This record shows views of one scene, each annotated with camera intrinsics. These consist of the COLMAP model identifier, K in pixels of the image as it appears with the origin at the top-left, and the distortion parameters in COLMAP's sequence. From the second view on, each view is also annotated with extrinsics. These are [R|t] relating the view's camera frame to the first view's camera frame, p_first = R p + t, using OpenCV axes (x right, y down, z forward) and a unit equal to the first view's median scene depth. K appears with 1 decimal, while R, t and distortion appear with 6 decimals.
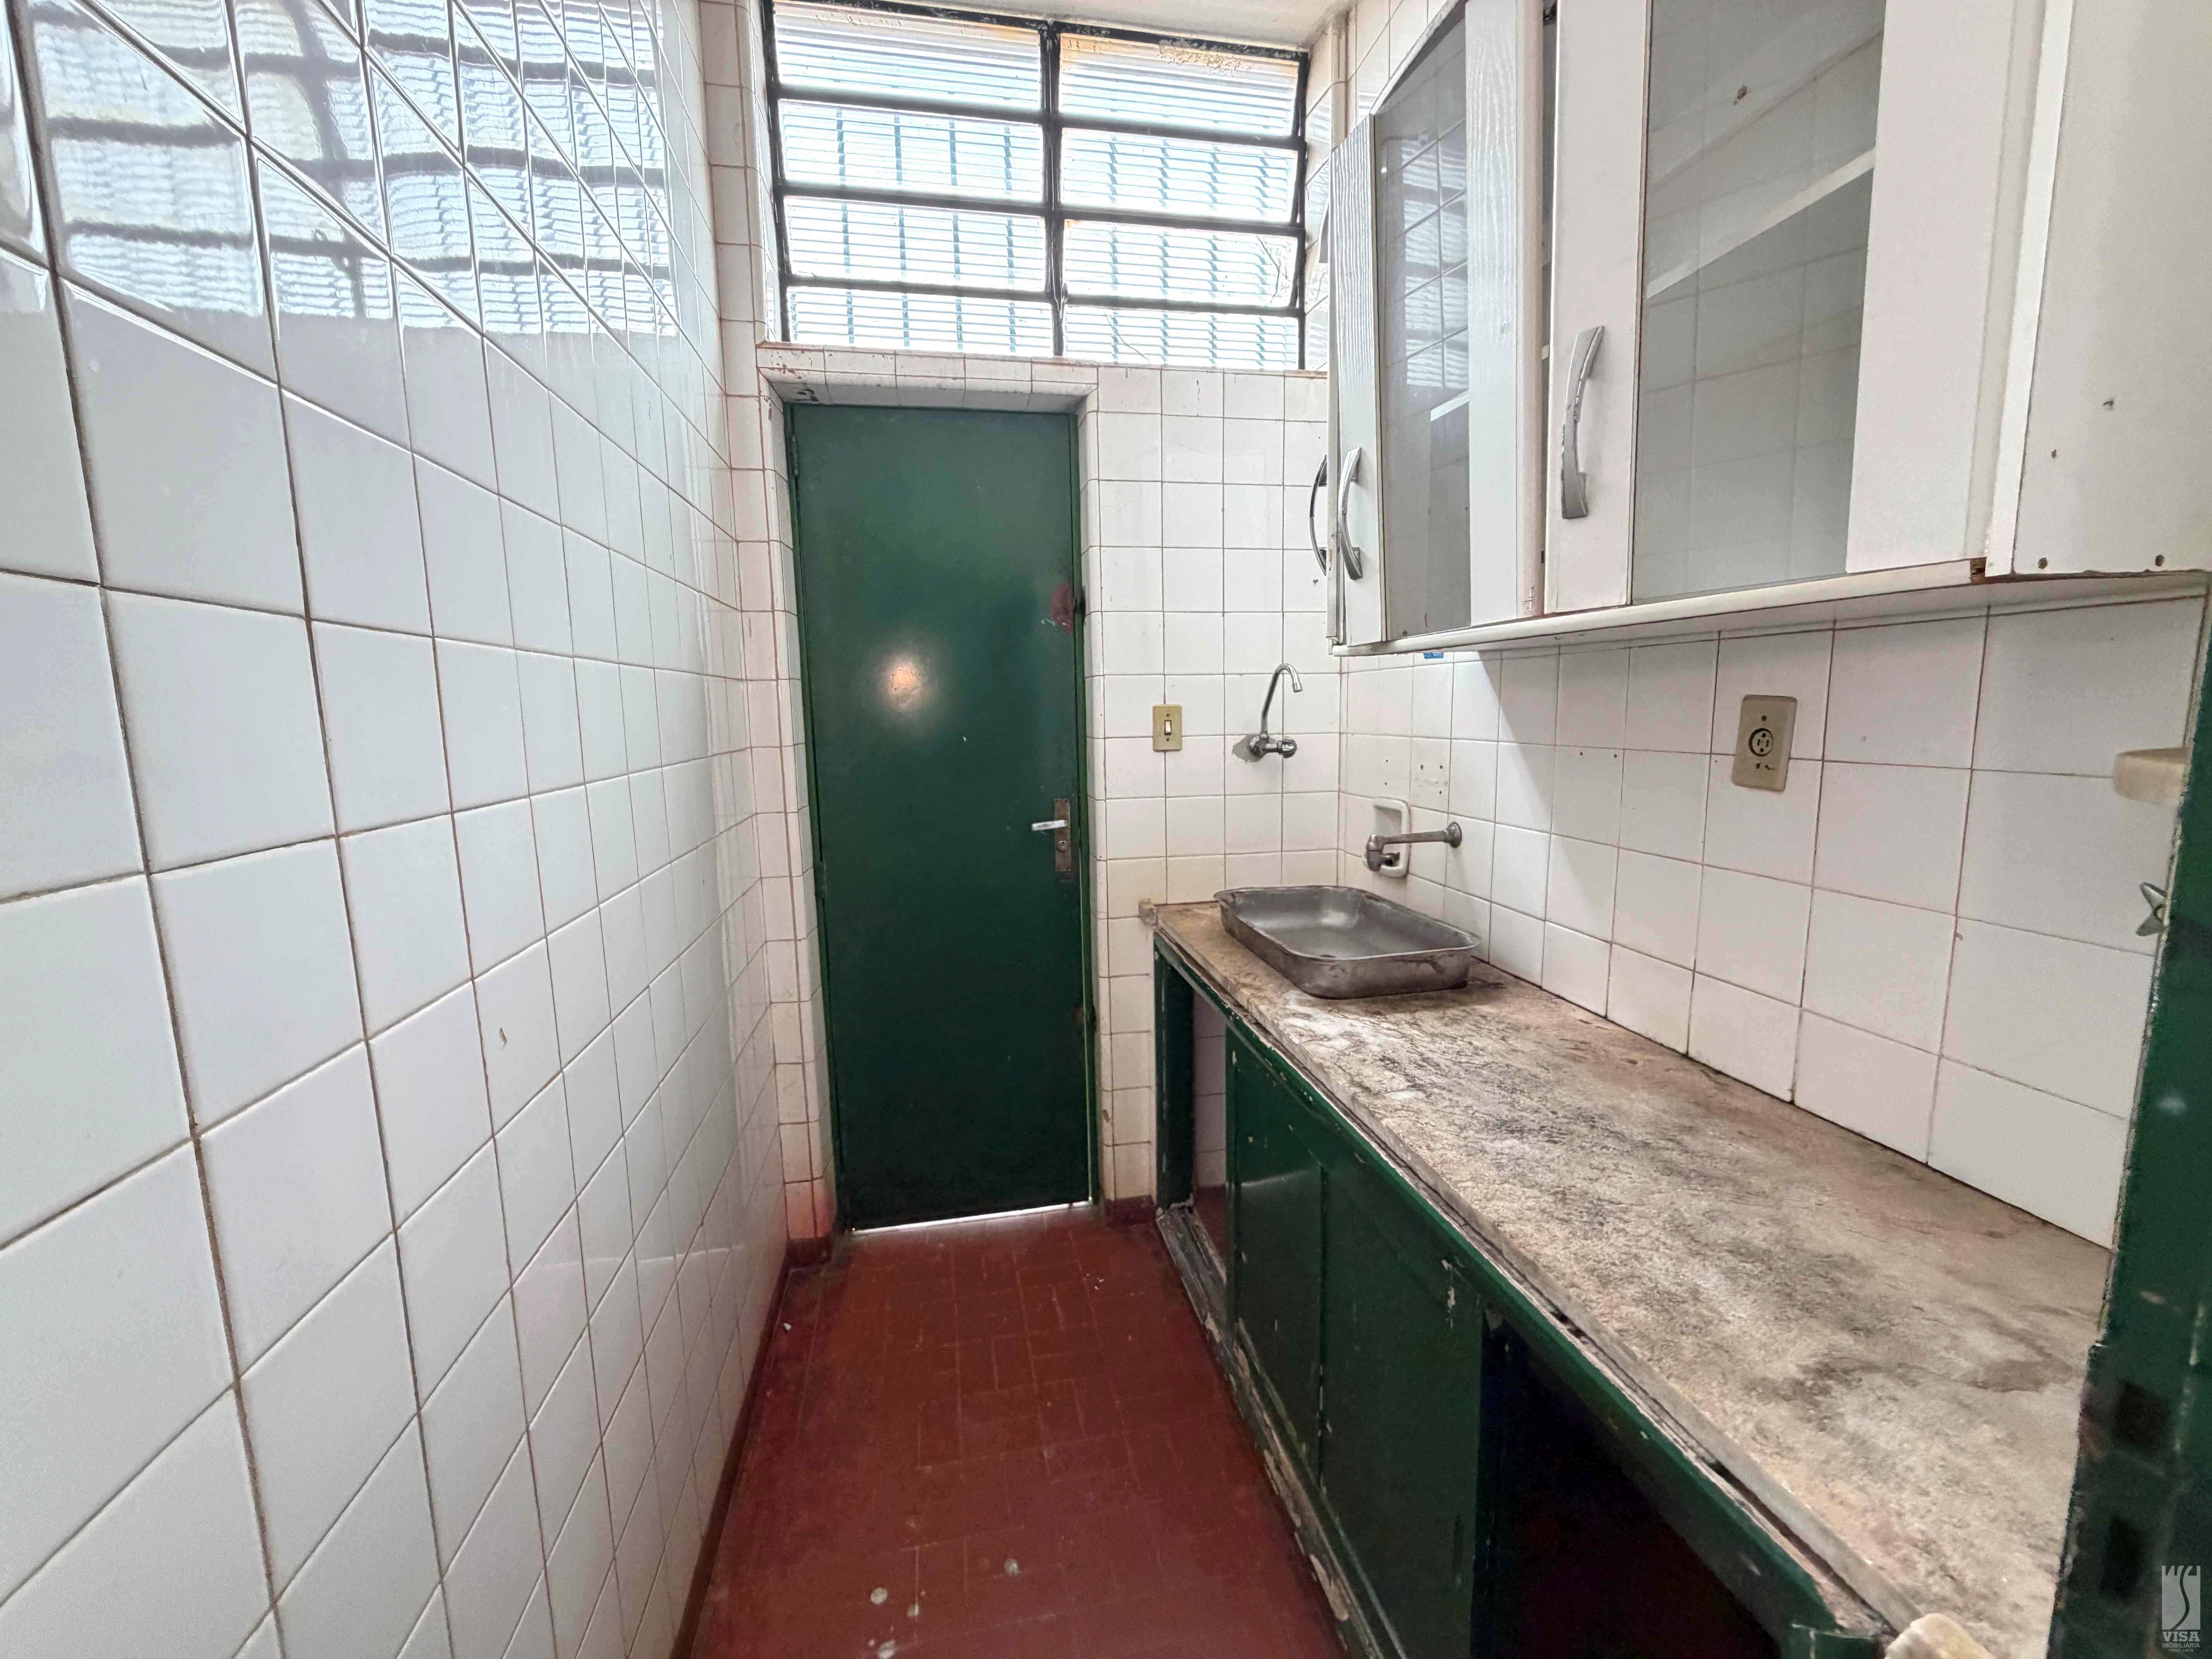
lens RADIAL K [[877.1, 0, 1106.0], [0, 877.1, 829.5], [0, 0, 1]] dist [-0.001629, -0.000169]
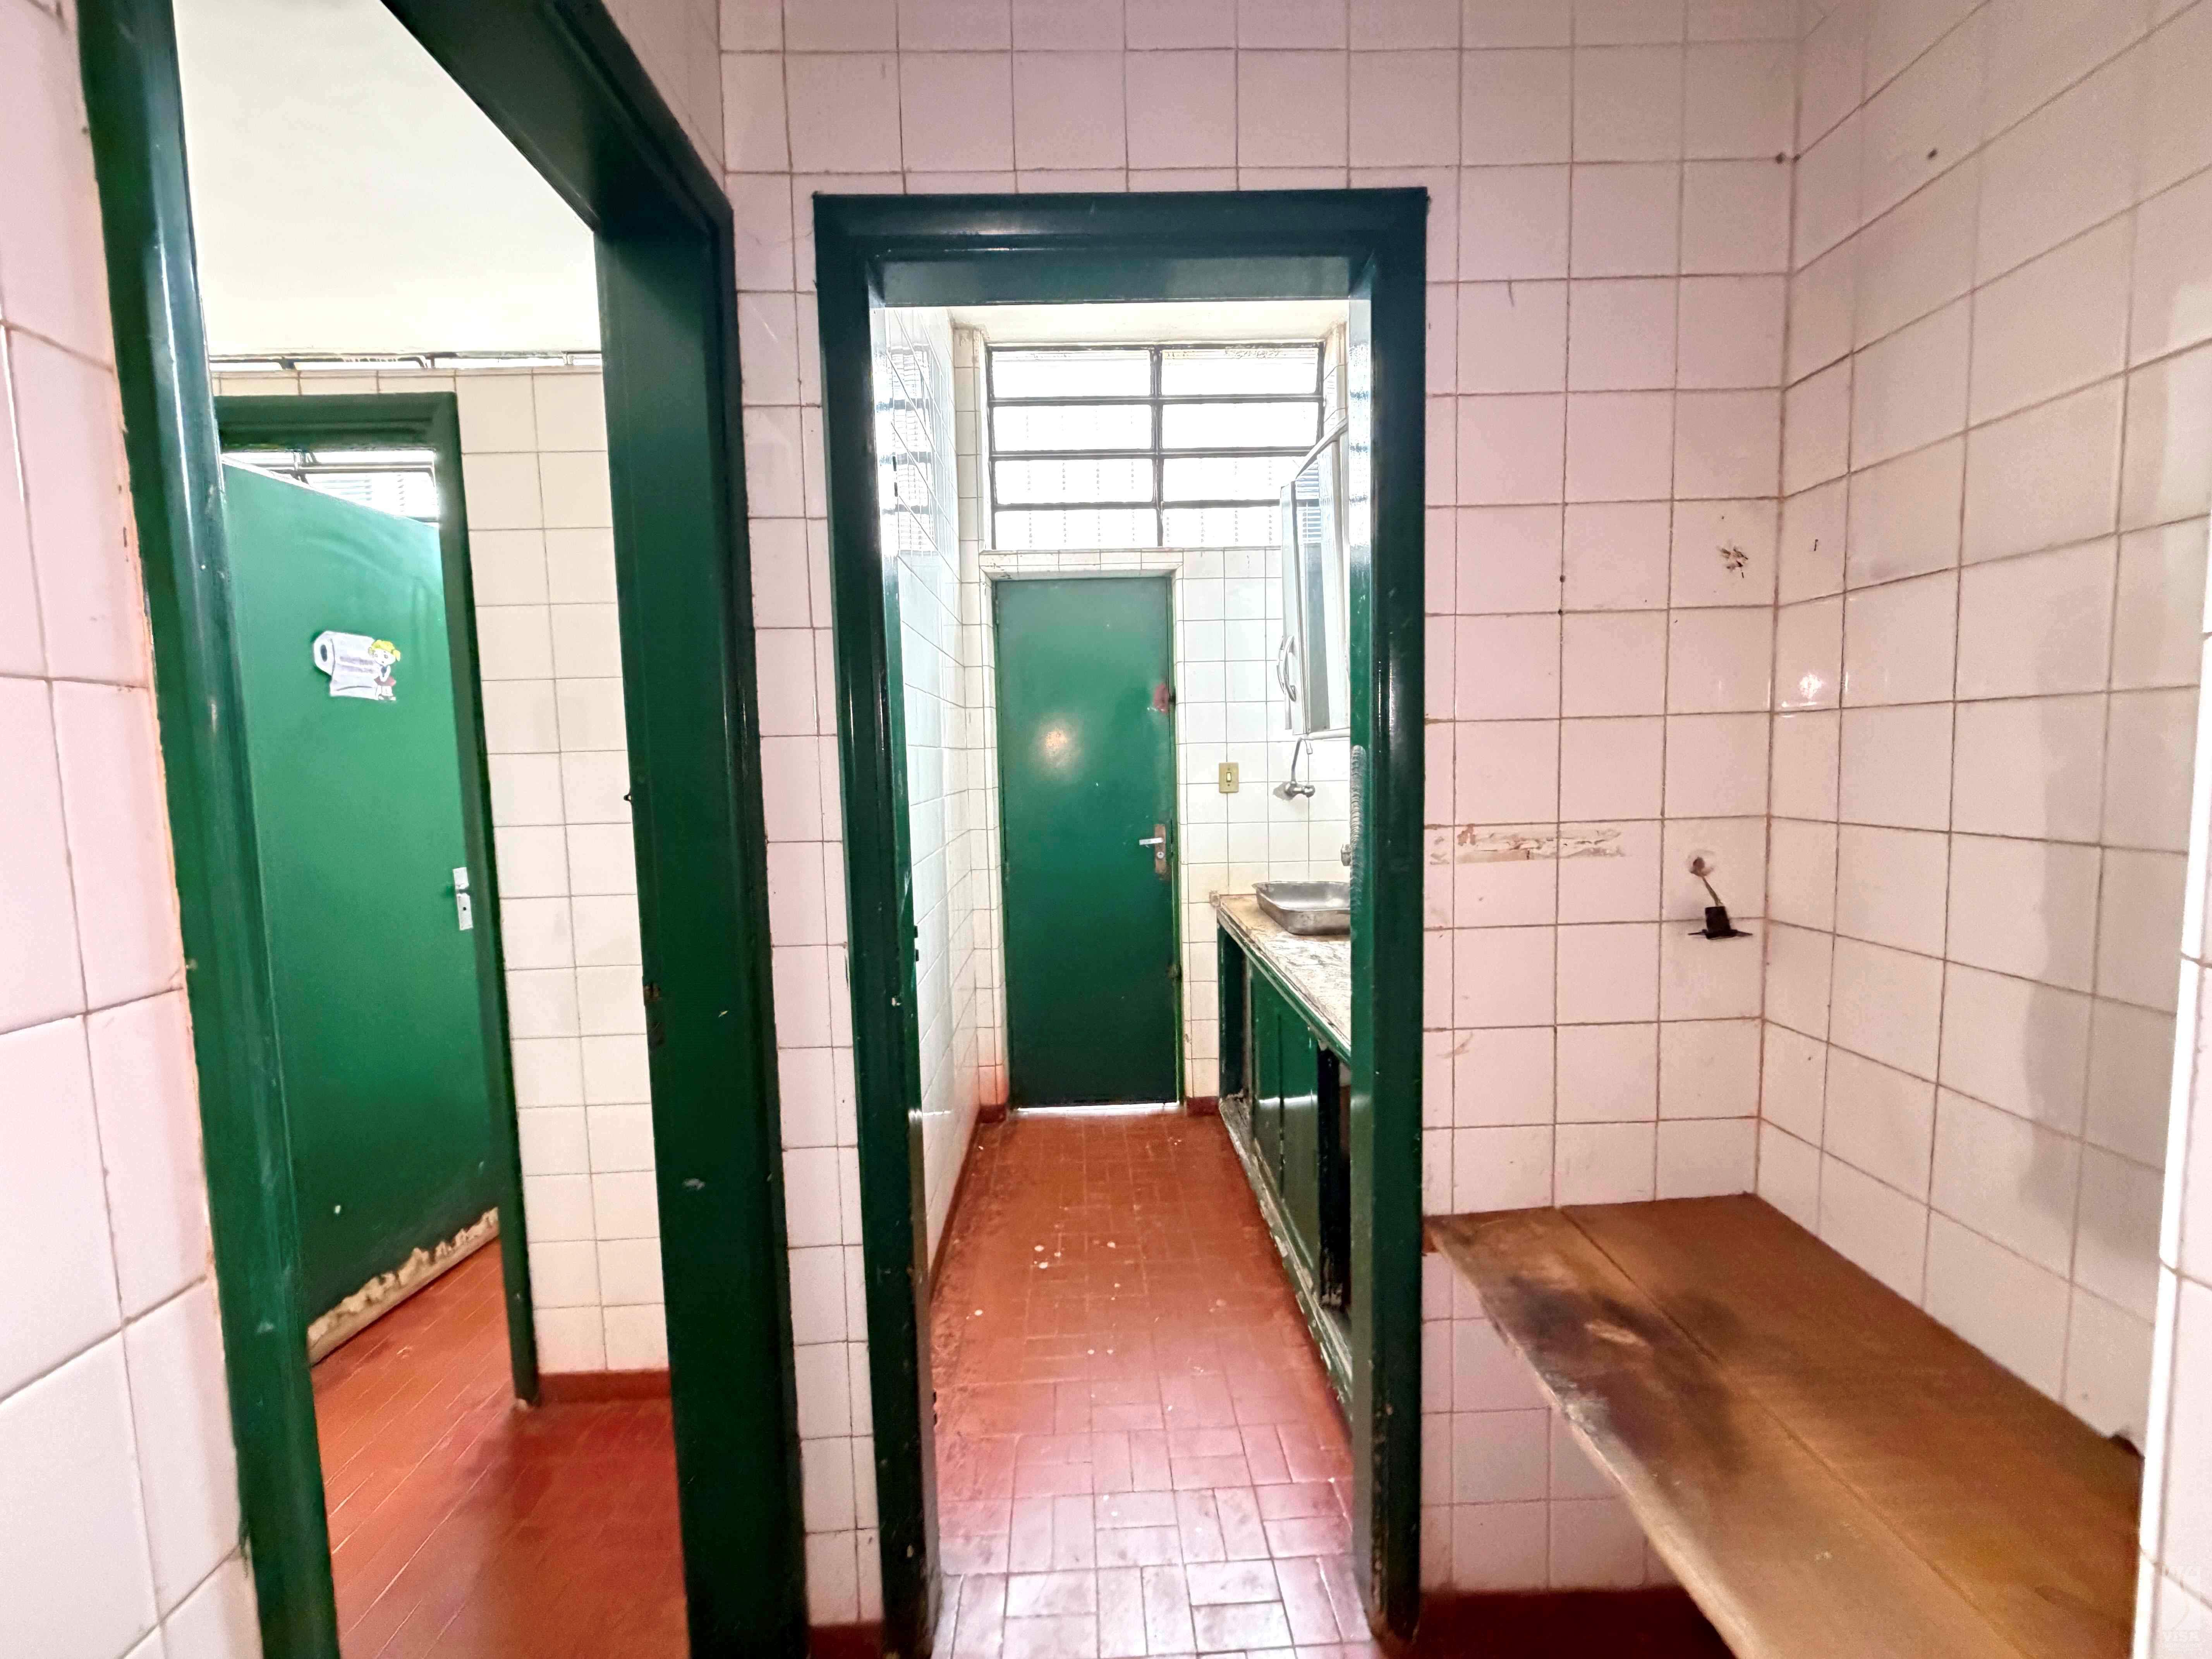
lens RADIAL K [[888.9, 0, 1106.0], [0, 888.9, 829.5], [0, 0, 1]] dist [-0.000499, -0.000209]
pose [[0.987078, 0.008236, -0.160028, 0.111443], [-0.017371, 0.998293, -0.055767, 0.065792], [0.159295, 0.057827, 0.985536, -0.564664]]
